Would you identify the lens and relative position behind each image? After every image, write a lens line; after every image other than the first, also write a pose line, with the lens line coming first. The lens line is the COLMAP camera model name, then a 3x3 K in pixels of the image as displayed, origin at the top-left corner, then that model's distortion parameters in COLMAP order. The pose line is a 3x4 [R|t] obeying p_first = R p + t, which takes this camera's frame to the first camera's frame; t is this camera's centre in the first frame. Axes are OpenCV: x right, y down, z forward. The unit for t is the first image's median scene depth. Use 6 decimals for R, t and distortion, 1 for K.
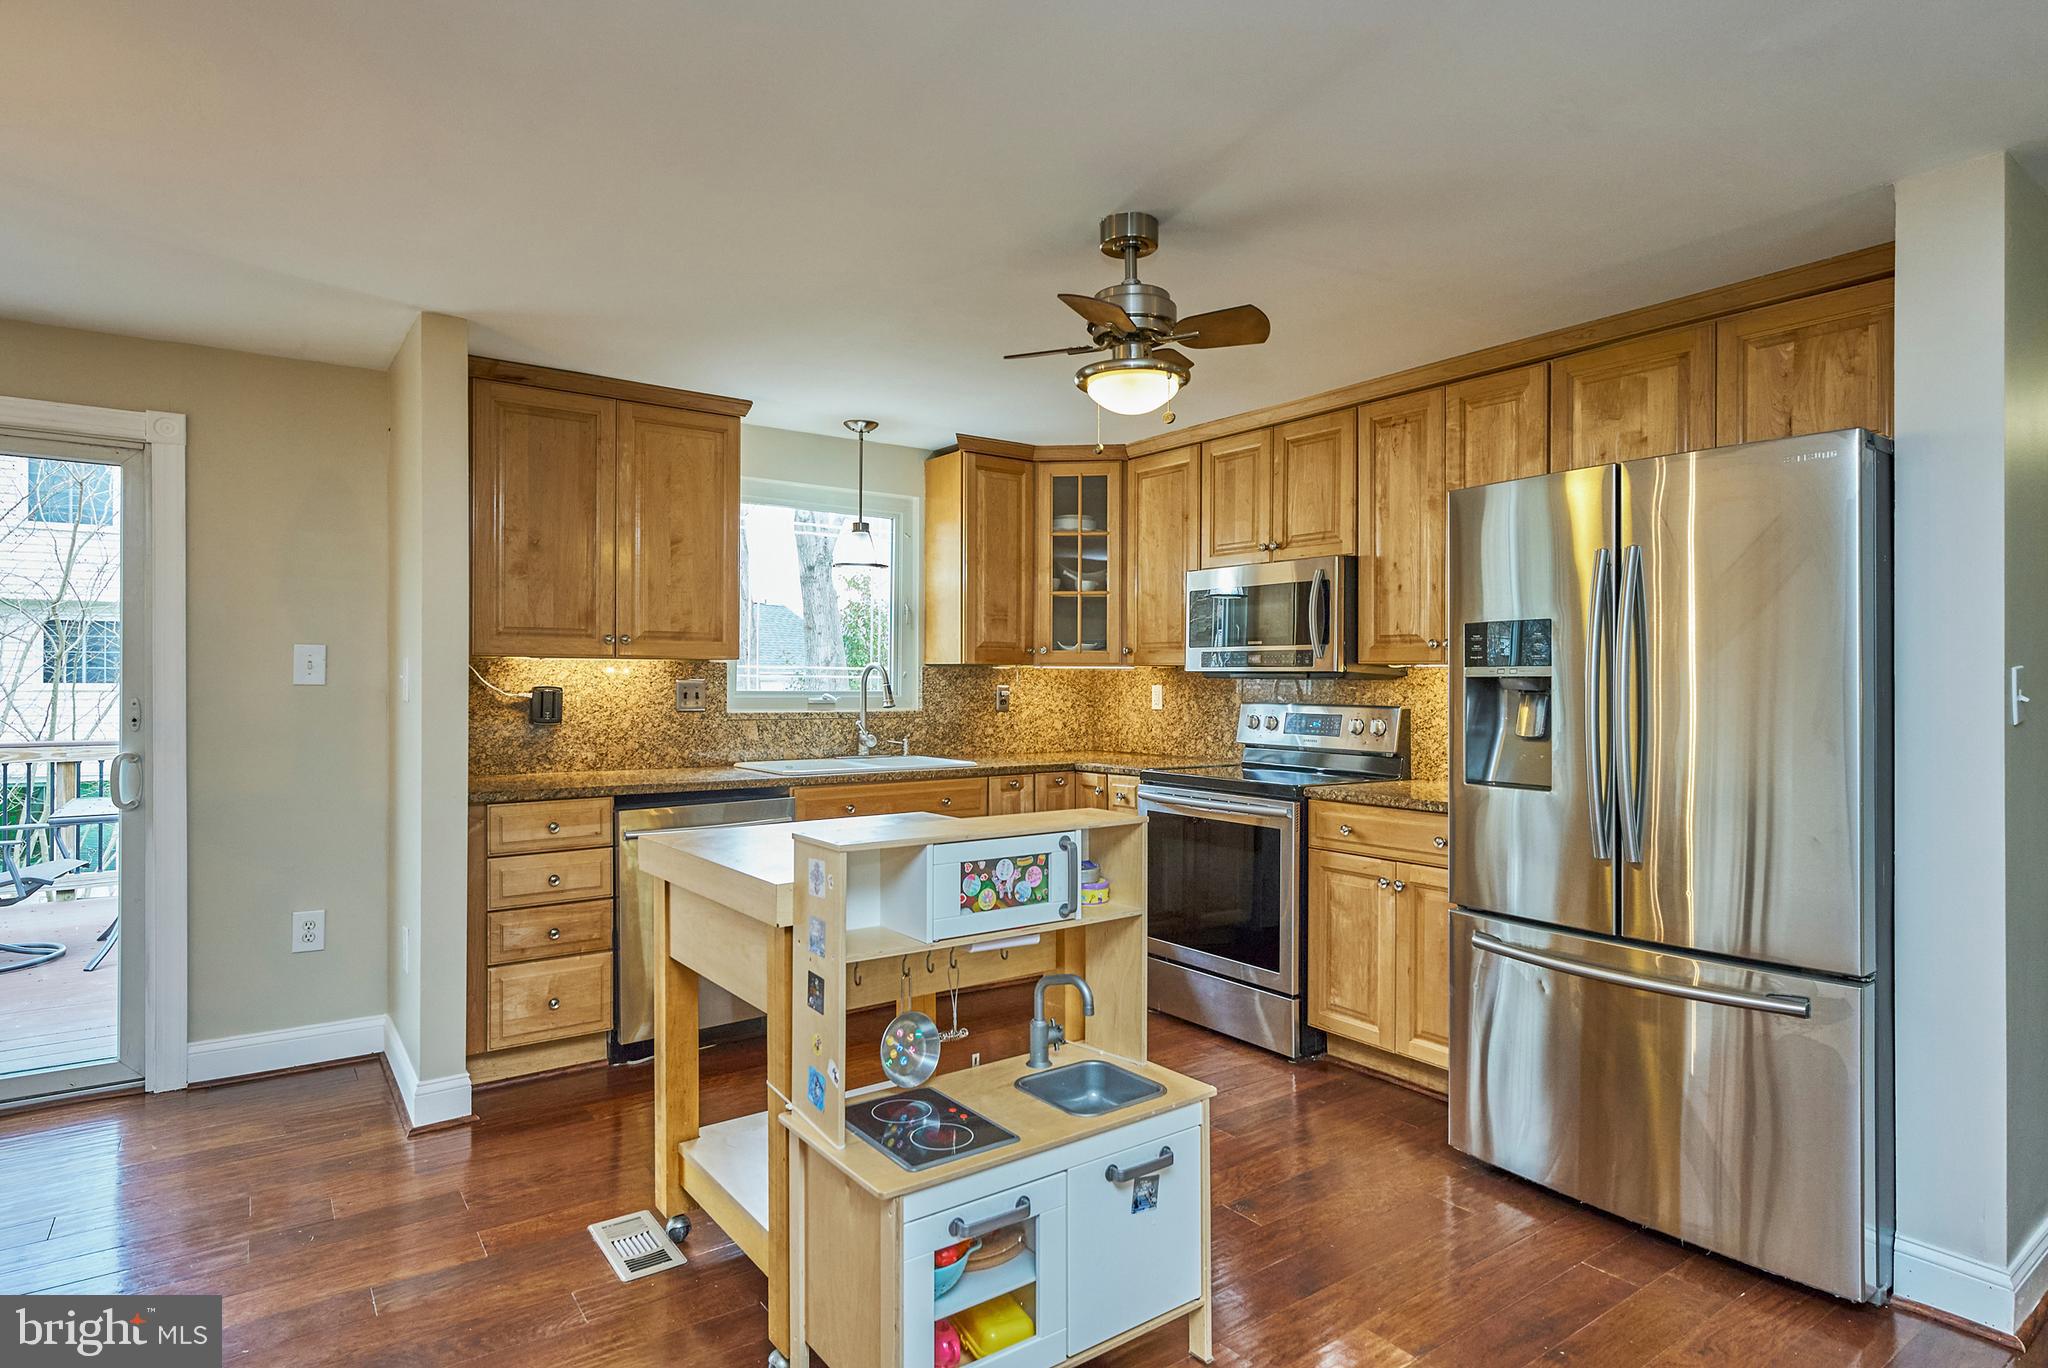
lens RADIAL K [[1091.3, 0, 1024.0], [0, 1091.3, 684.0], [0, 0, 1]] dist [-0.000015, 0.000038]
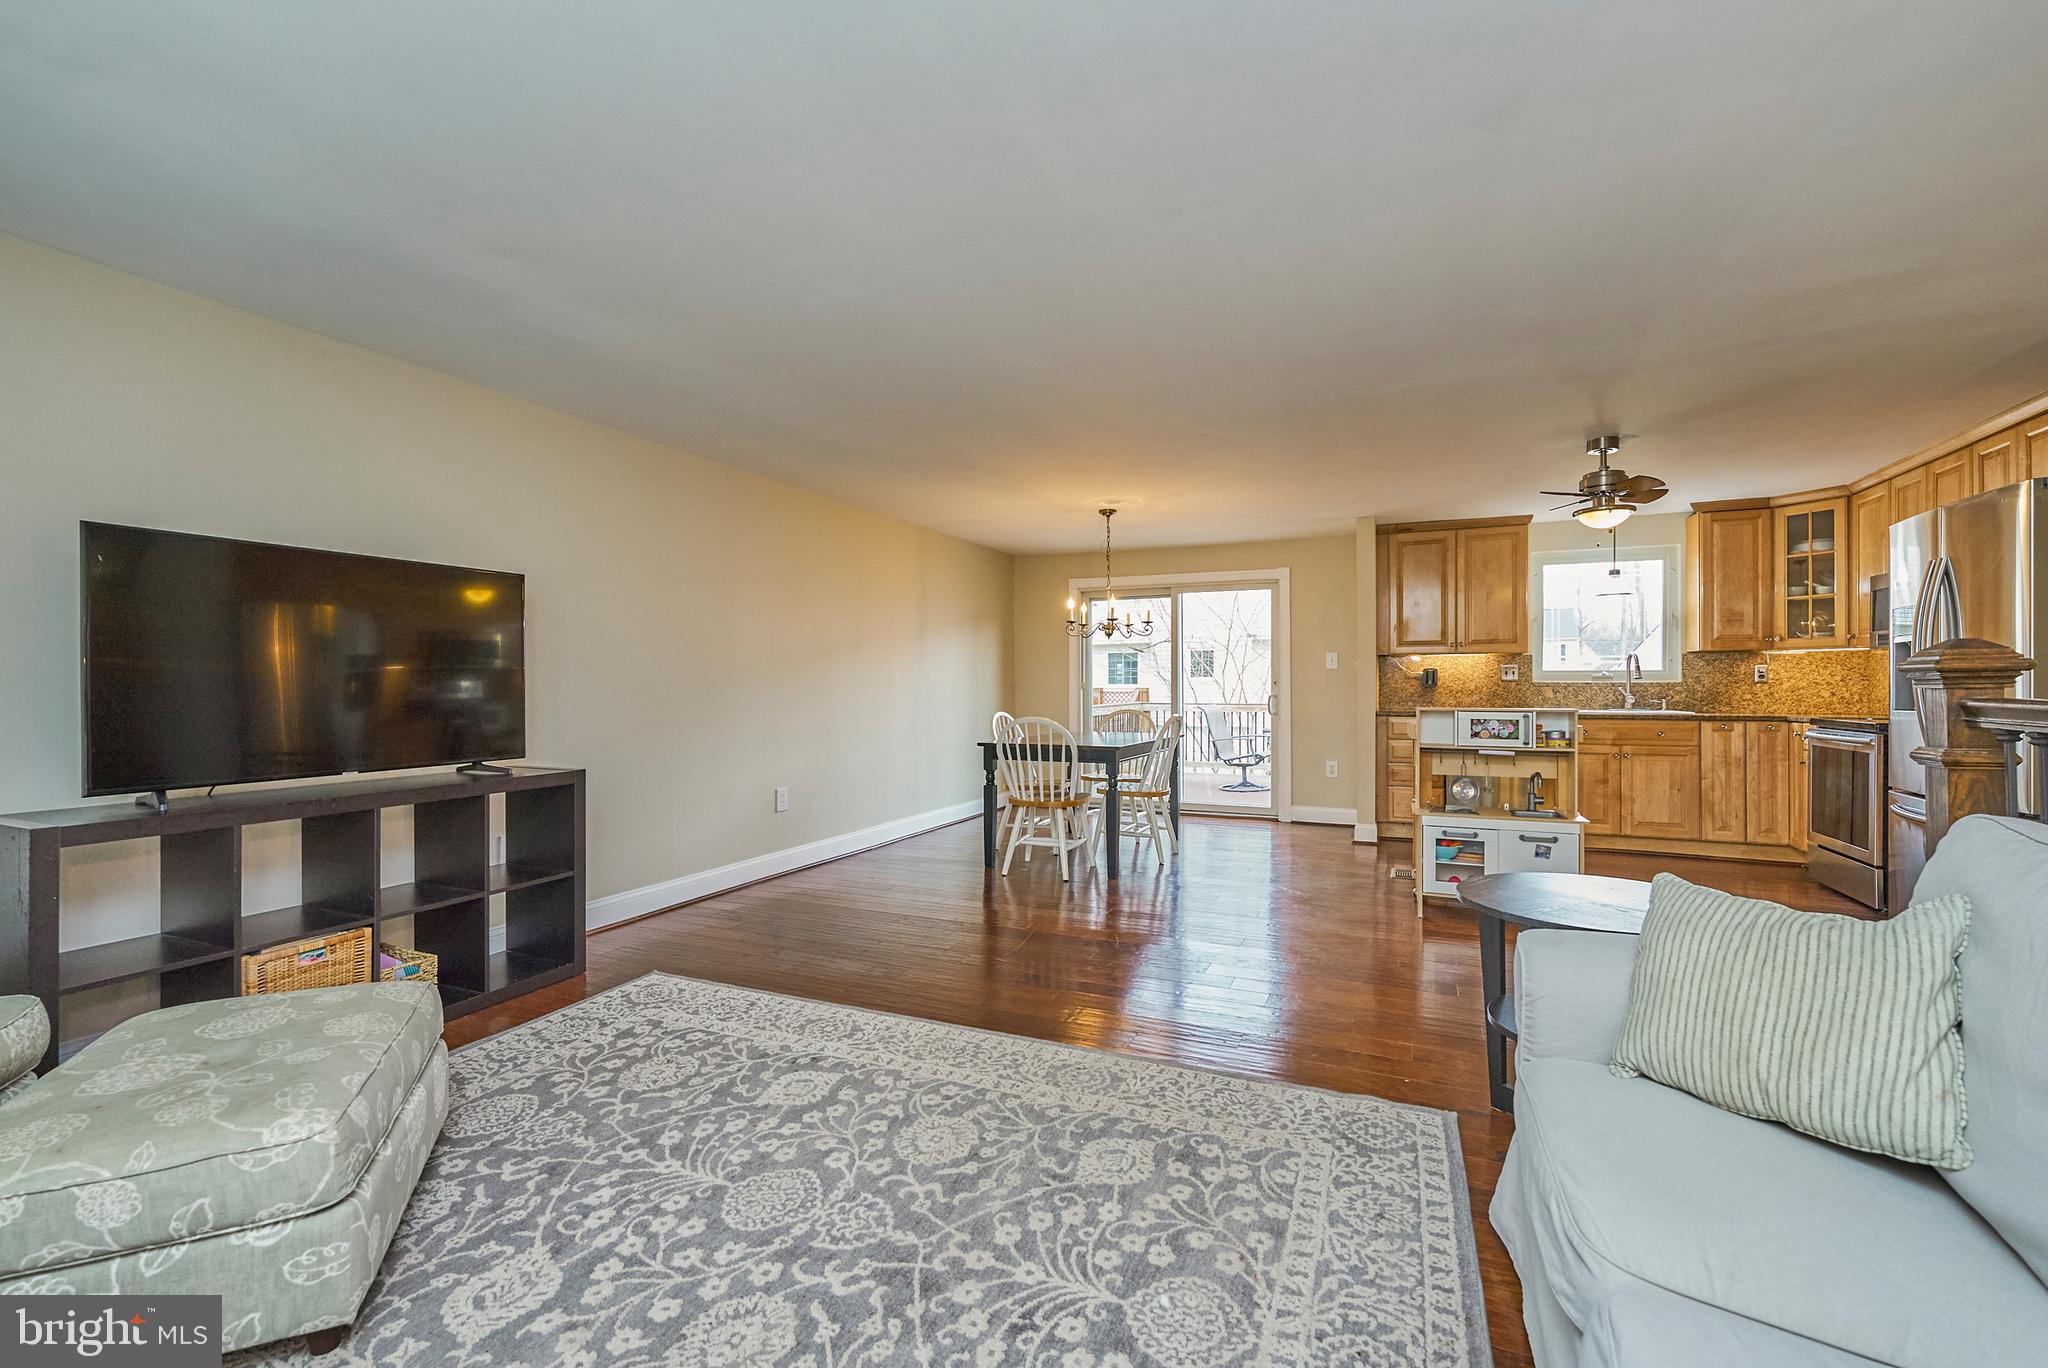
lens RADIAL K [[858.0, 0, 1020.7], [0, 858.0, 685.9], [0, 0, 1]] dist [0.000756, 0.000089]
pose [[0.499627, -0.004833, -0.866227, 0.633441], [0.000554, 0.999986, -0.005260, 0.046195], [0.866240, 0.002148, 0.499623, -0.539921]]
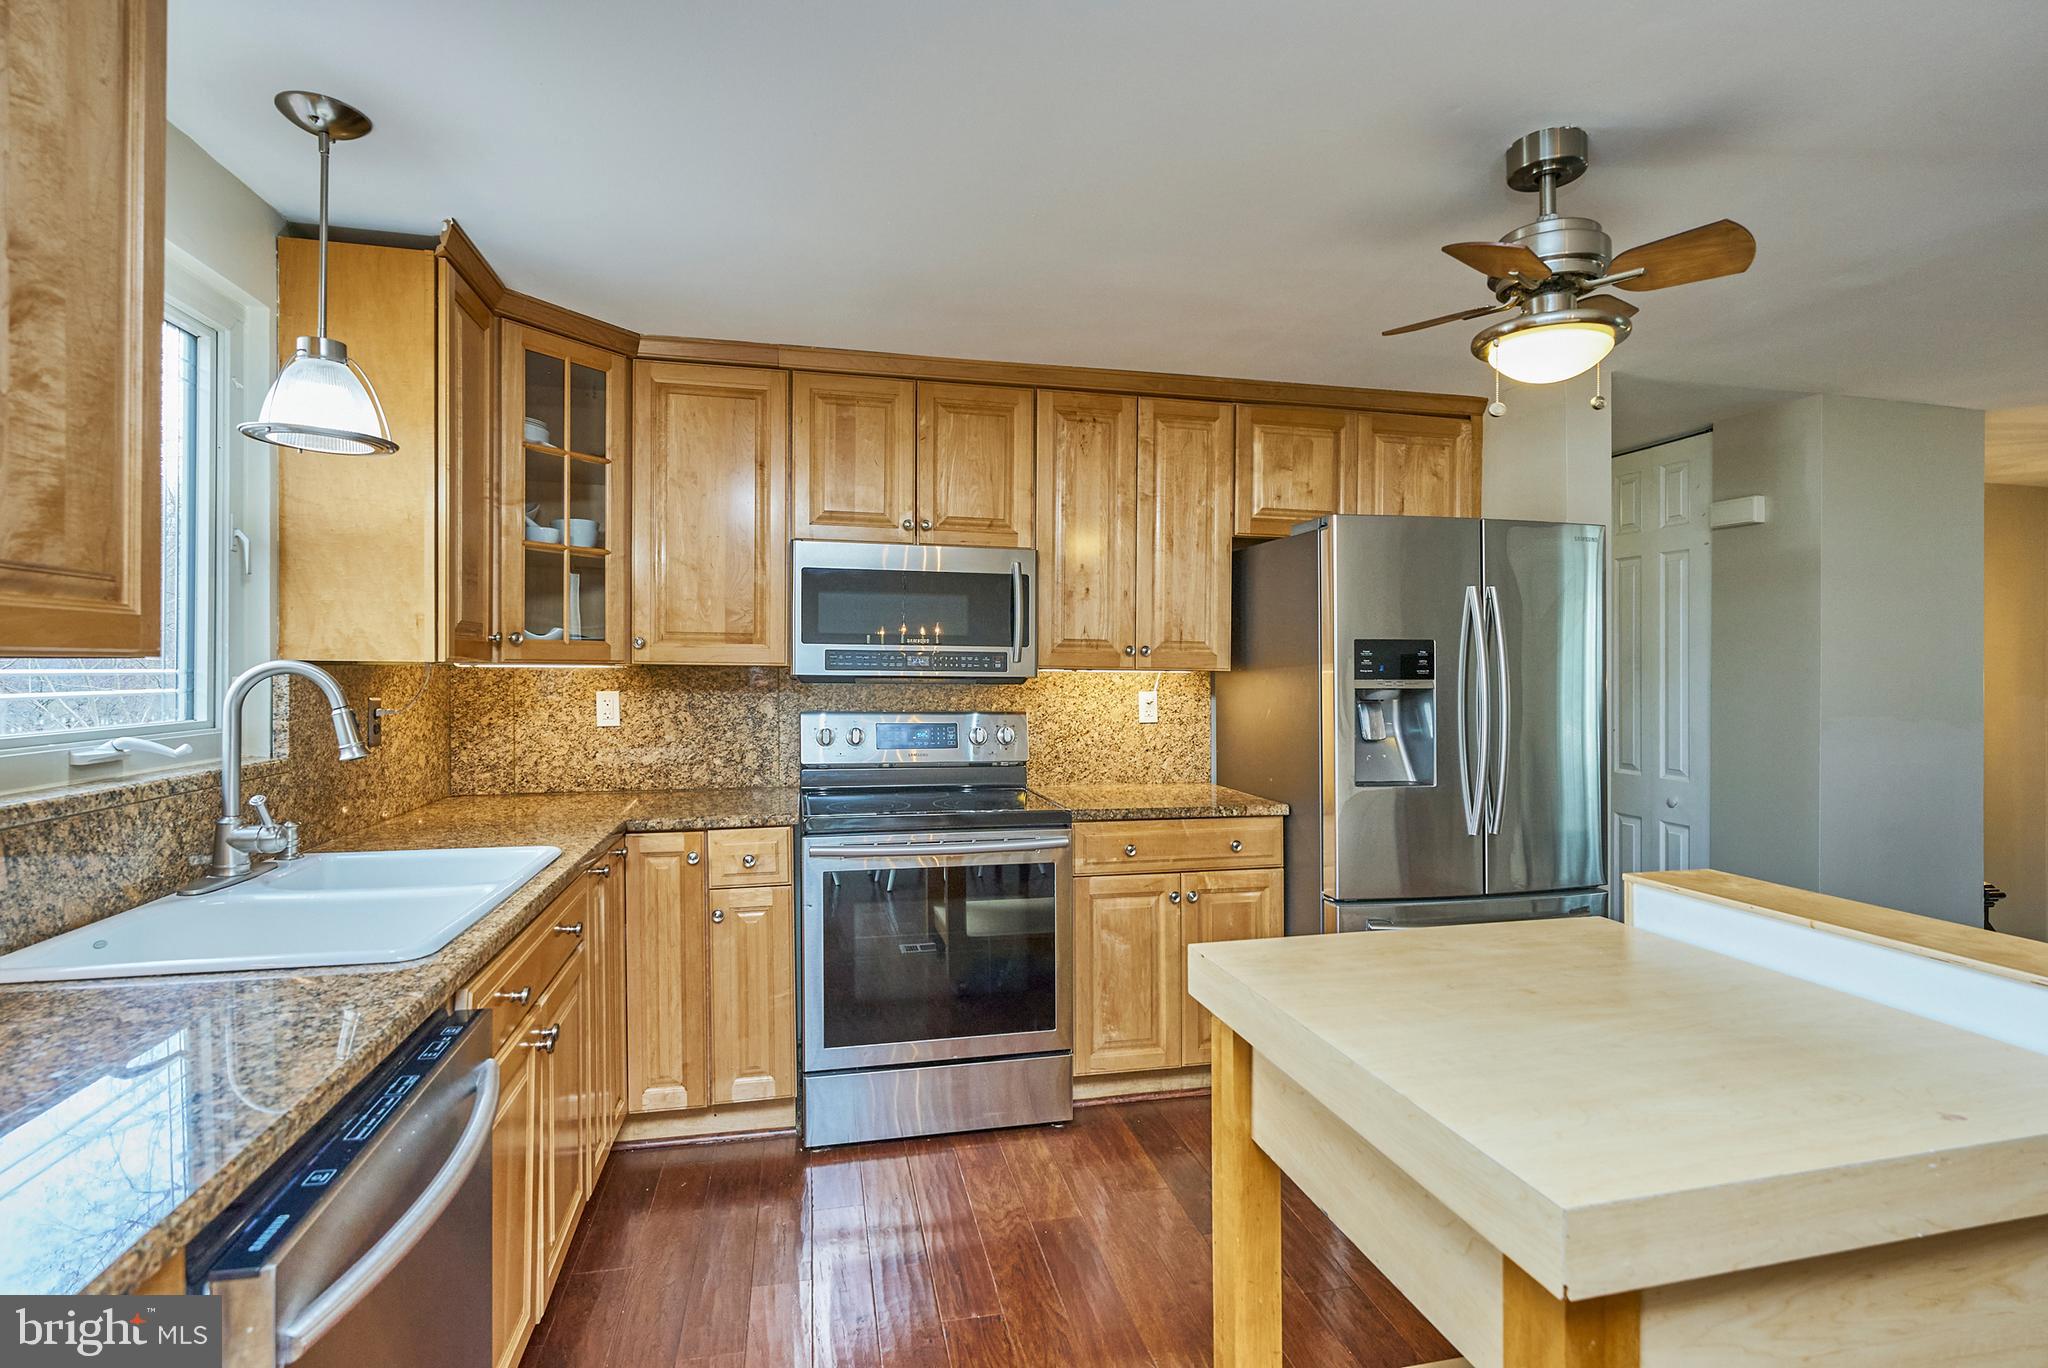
lens RADIAL K [[985.9, 0, 1020.7], [0, 985.9, 677.4], [0, 0, 1]] dist [-0.001811, -0.000231]
pose [[0.393711, -0.011290, 0.919165, -0.466459], [-0.002326, 0.999909, 0.013278, -0.022320], [-0.919231, -0.007366, 0.393649, 0.685990]]
